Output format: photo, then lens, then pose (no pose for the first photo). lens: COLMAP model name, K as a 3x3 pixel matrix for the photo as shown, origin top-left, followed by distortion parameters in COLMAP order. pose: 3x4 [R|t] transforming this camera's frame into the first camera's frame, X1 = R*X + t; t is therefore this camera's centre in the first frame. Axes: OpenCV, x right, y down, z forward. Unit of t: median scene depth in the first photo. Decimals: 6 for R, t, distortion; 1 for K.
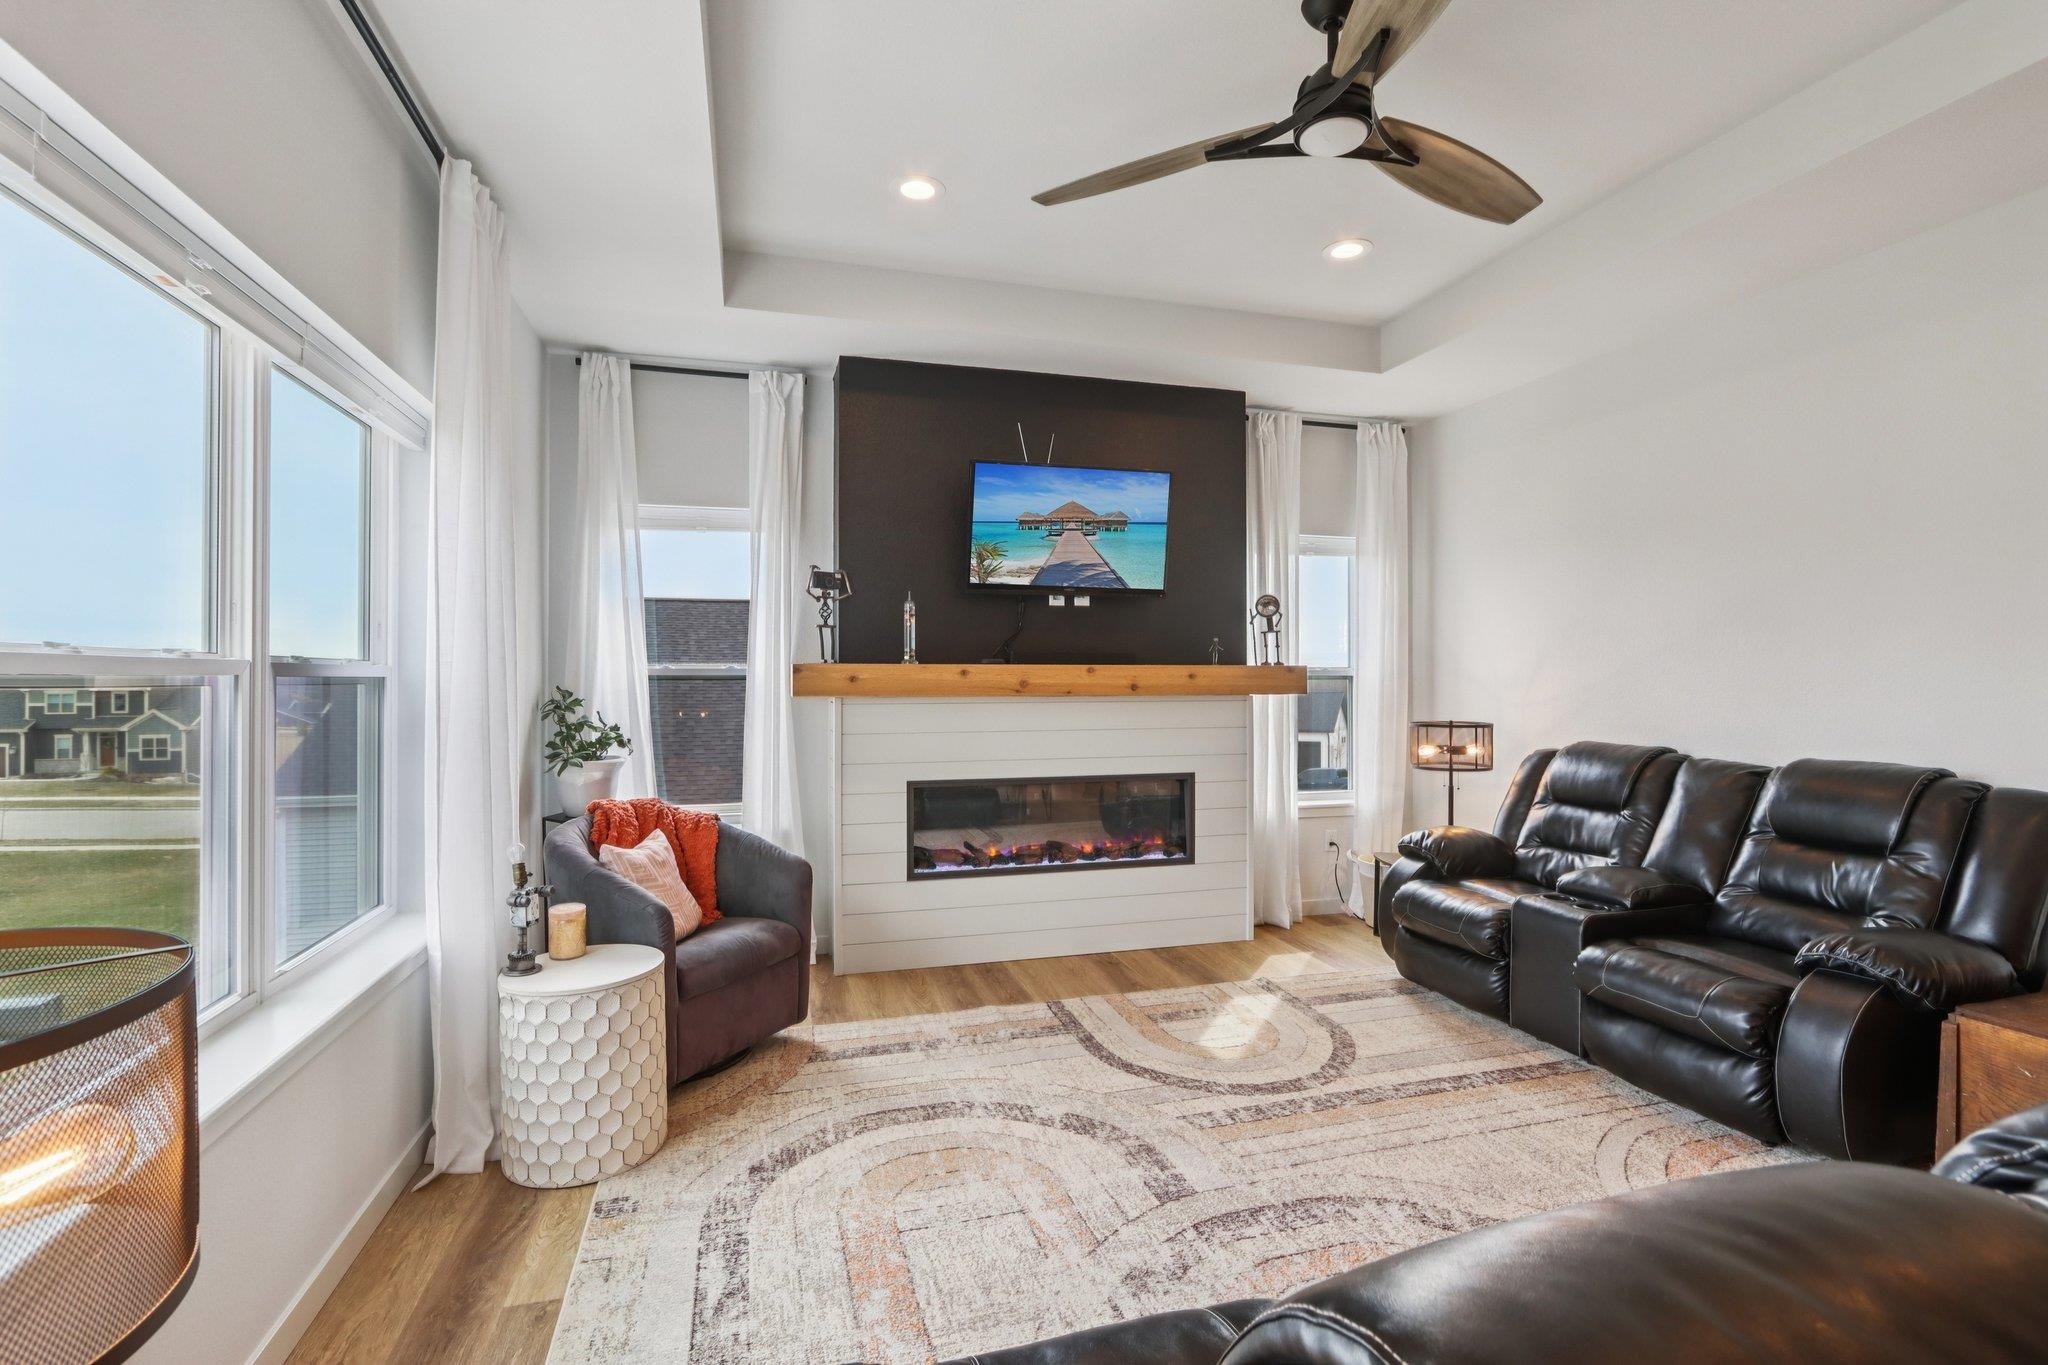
lens RADIAL K [[948.1, 0, 1022.6], [0, 948.1, 672.8], [0, 0, 1]] dist [-0.012126, 0.001083]
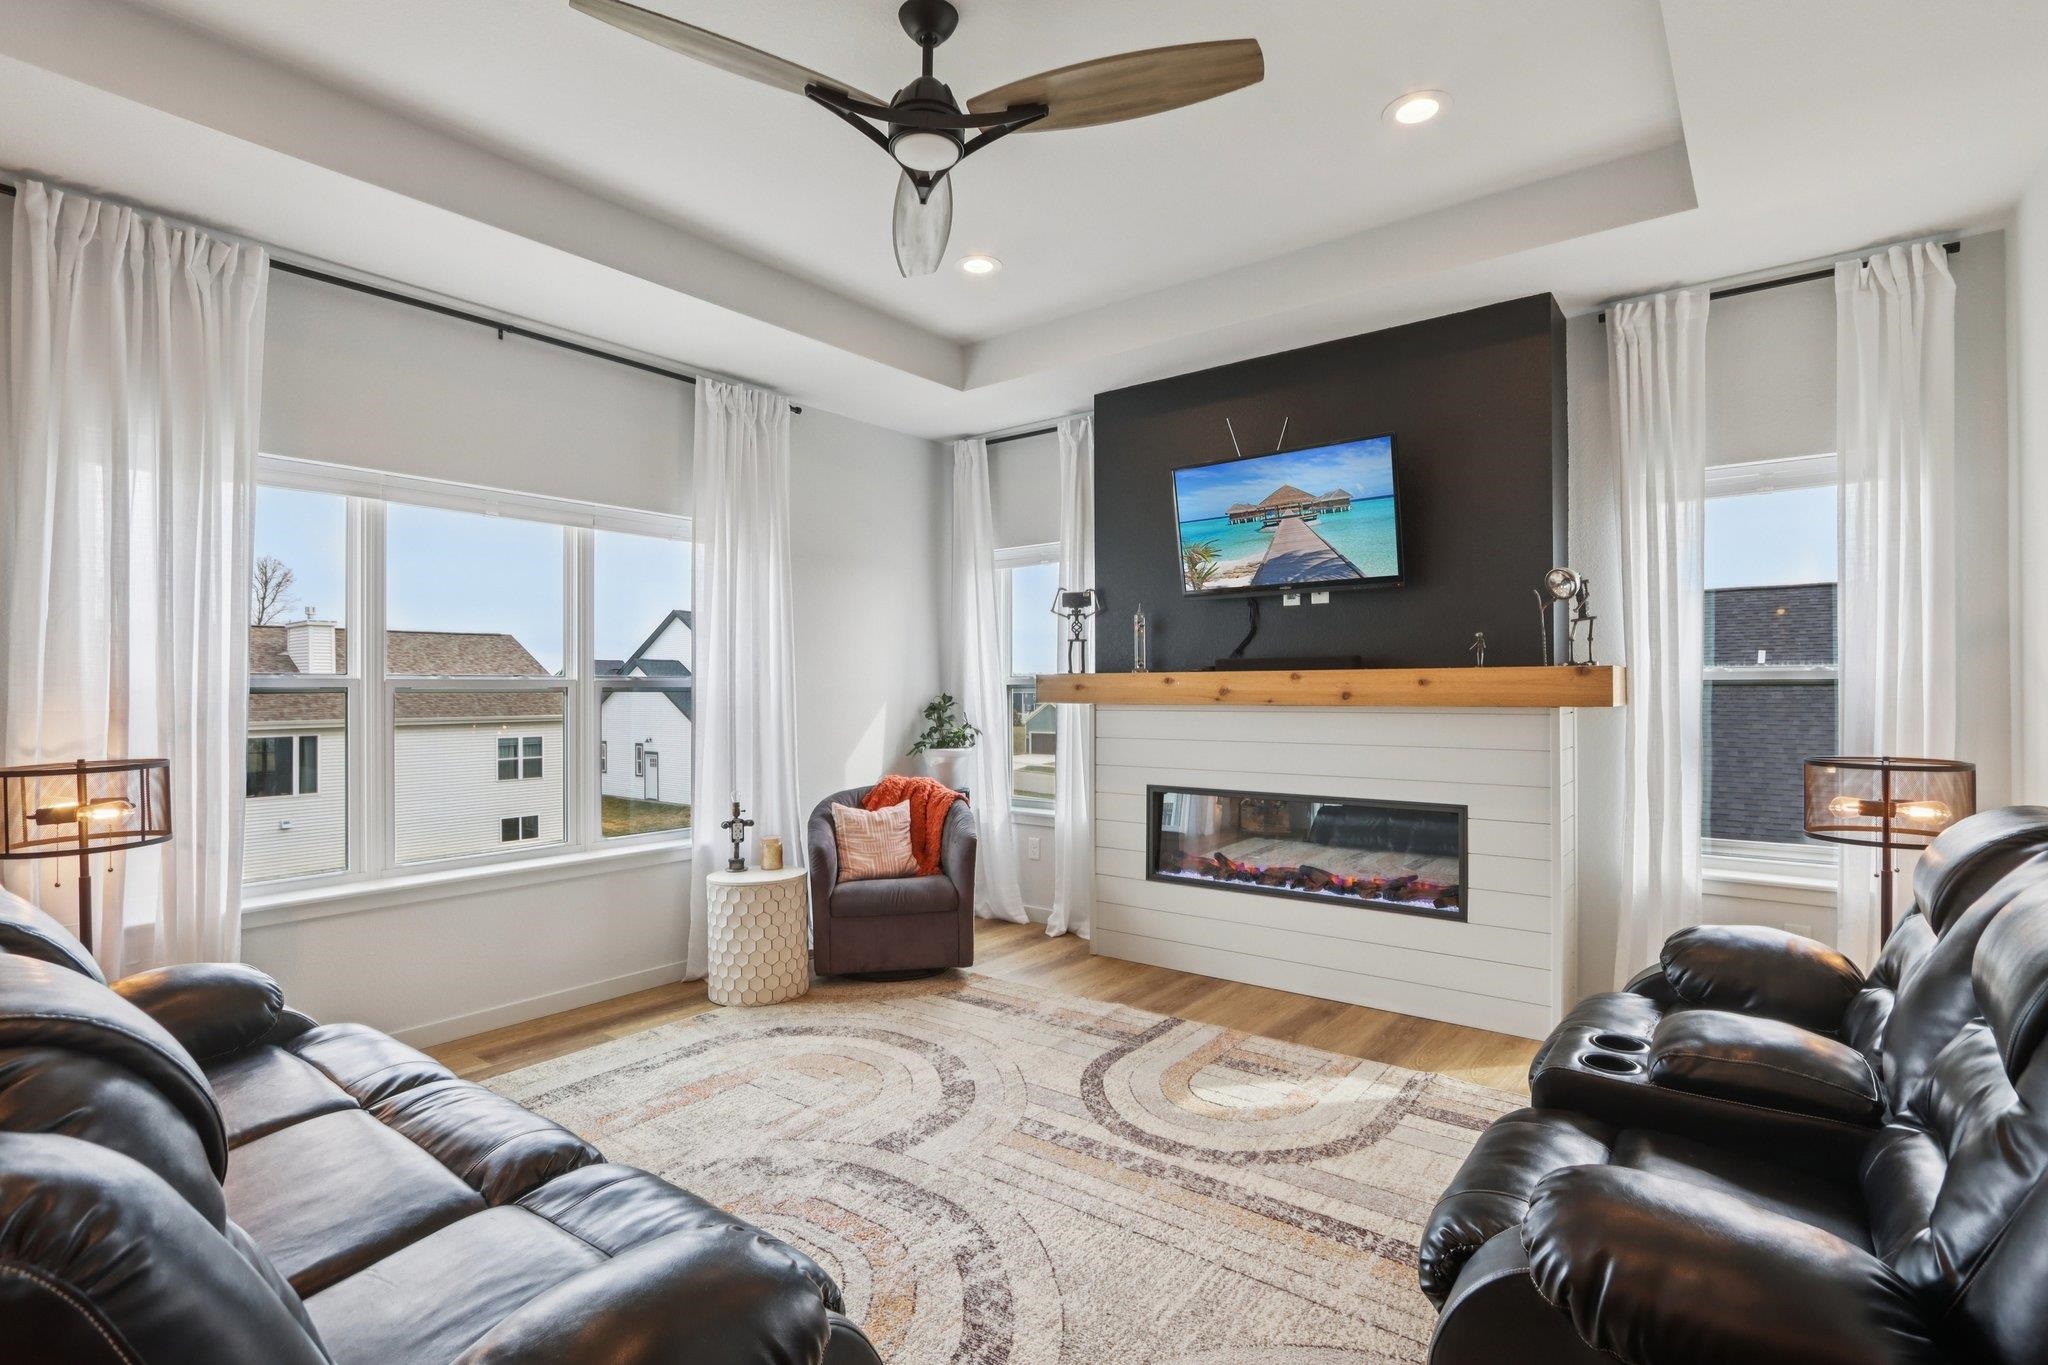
lens RADIAL K [[983.4, 0, 1024.0], [0, 983.4, 682.5], [0, 0, 1]] dist [-0.011598, 0.000472]
pose [[0.587896, -0.006293, -0.808912, 0.720969], [0.008180, 0.999965, -0.001834, 0.002656], [0.808895, -0.005538, 0.587927, 0.268791]]
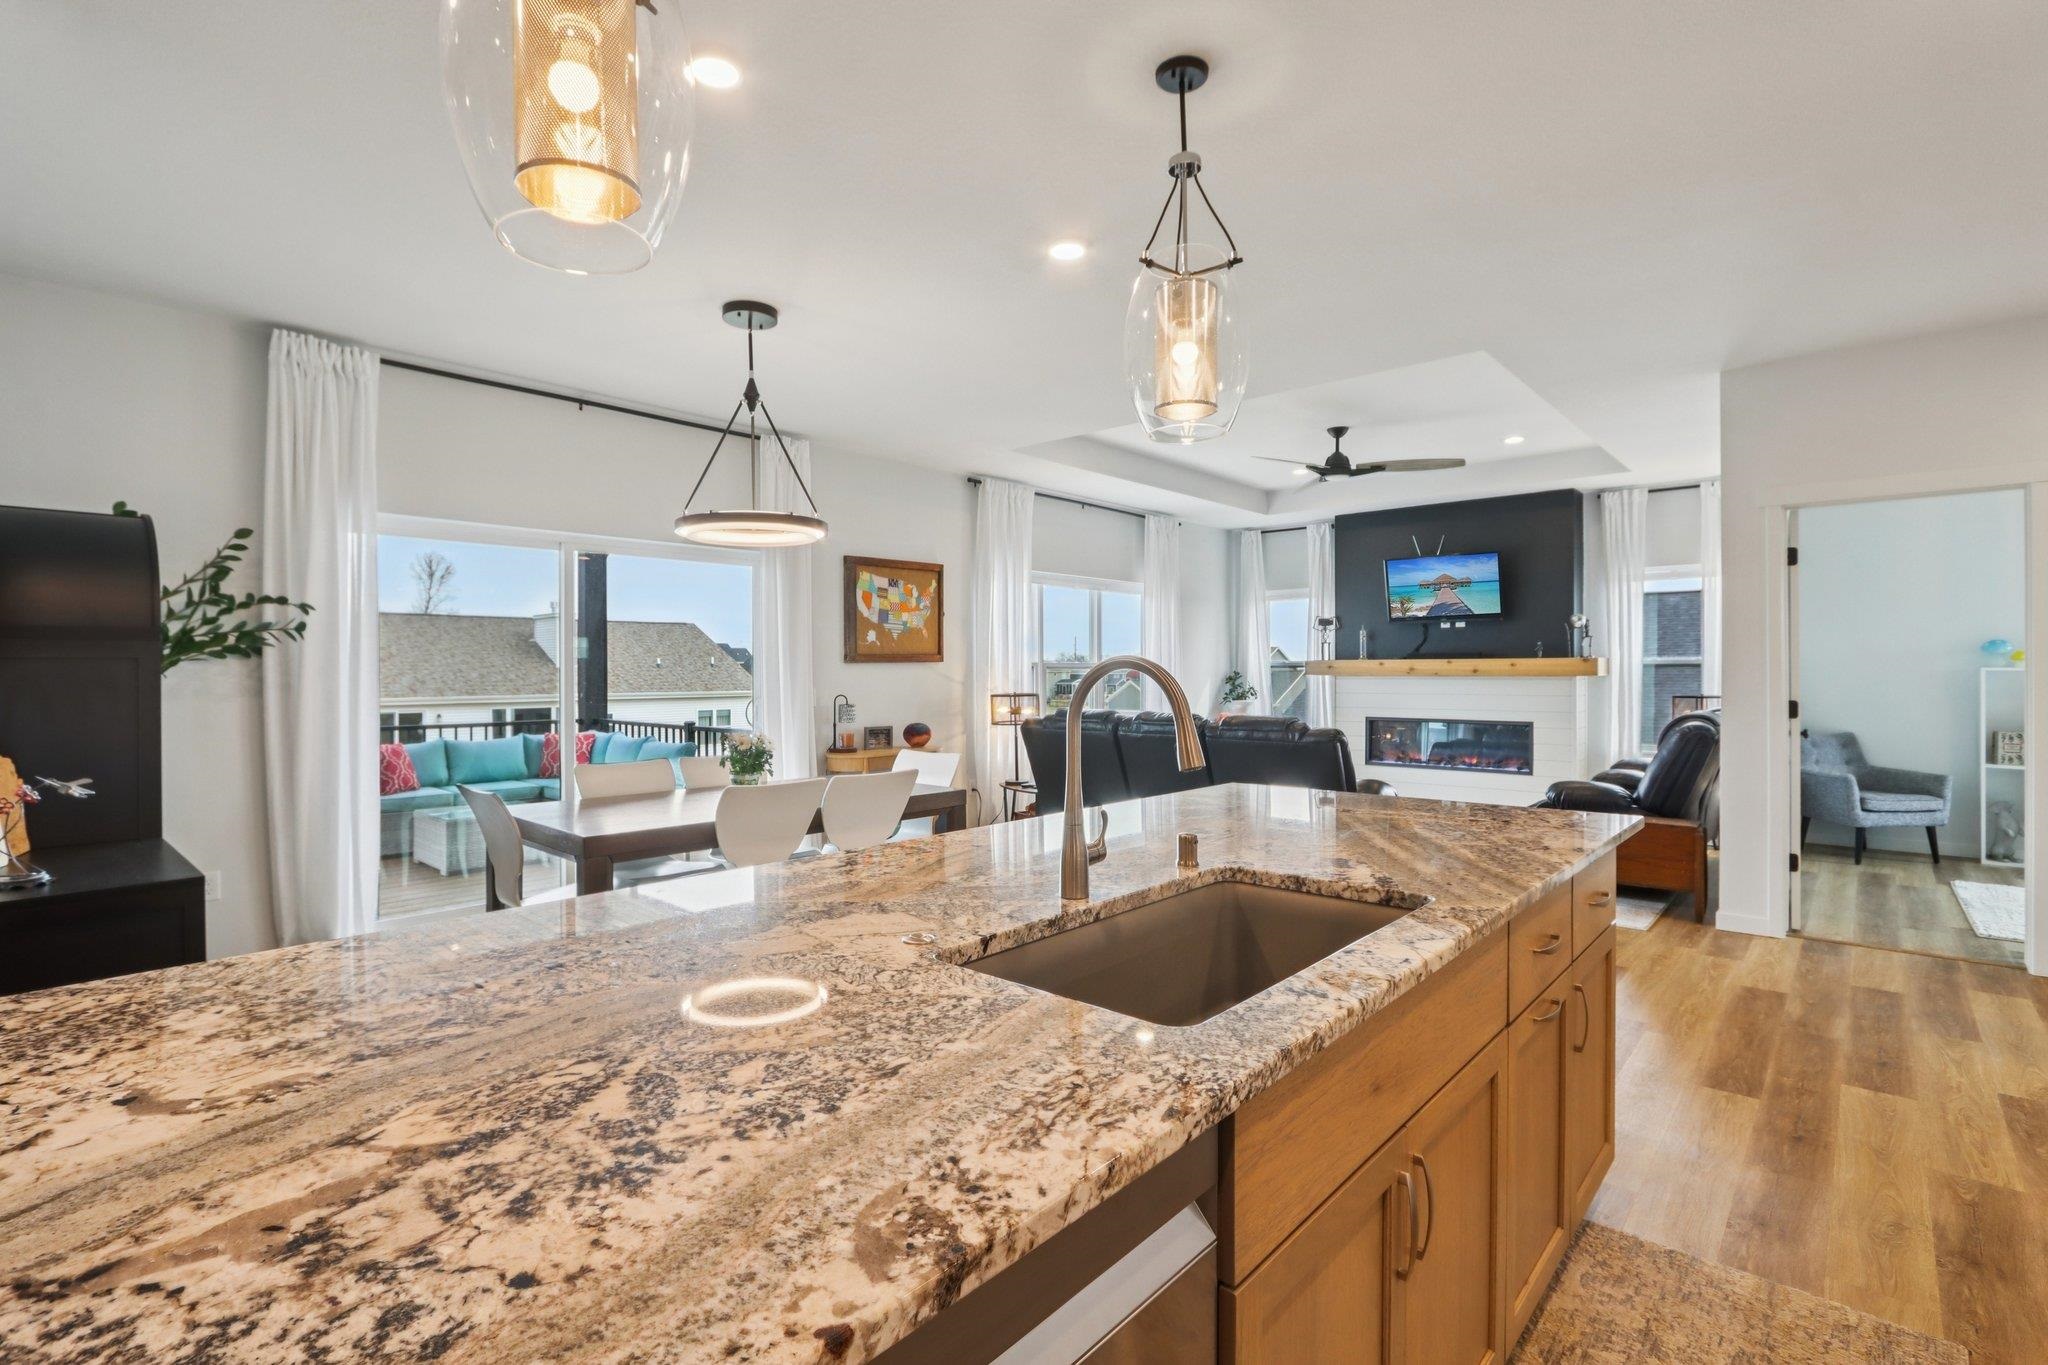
lens RADIAL K [[948.1, 0, 1022.6], [0, 948.1, 672.8], [0, 0, 1]] dist [-0.012126, 0.001083]
pose [[0.529263, 0.002192, -0.848455, 1.312083], [0.006767, 0.999954, 0.006805, -0.000015], [0.848431, -0.009343, 0.529223, -0.771025]]
